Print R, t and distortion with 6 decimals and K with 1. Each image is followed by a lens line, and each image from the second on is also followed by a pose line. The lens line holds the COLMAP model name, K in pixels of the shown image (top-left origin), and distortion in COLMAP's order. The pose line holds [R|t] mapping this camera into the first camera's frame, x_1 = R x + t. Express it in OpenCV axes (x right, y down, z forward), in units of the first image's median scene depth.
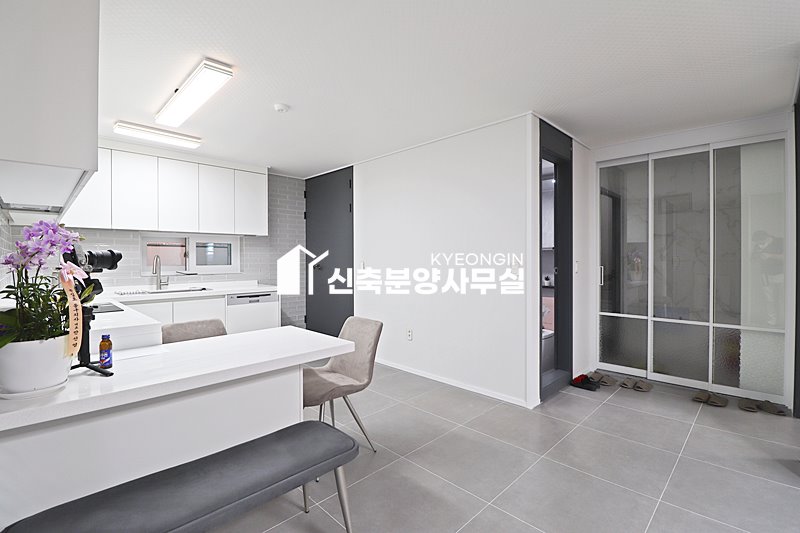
lens RADIAL K [[370.3, 0, 398.1], [0, 370.3, 262.9], [0, 0, 1]] dist [0.004463, -0.000603]
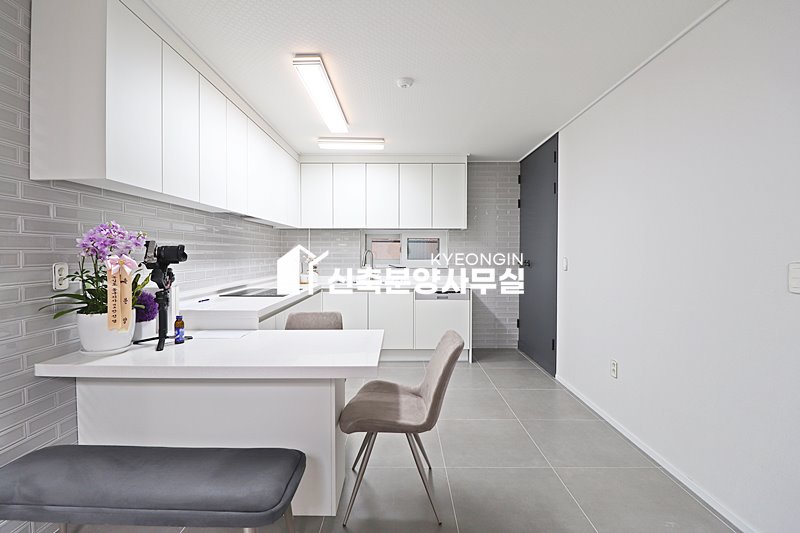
lens RADIAL K [[370.3, 0, 399.6], [0, 370.3, 261.7], [0, 0, 1]] dist [0.004463, -0.000603]
pose [[0.708391, 0.019714, -0.705545, 0.228486], [-0.012610, 0.999804, 0.015275, -0.003298], [0.705708, -0.001924, 0.708500, 0.265813]]
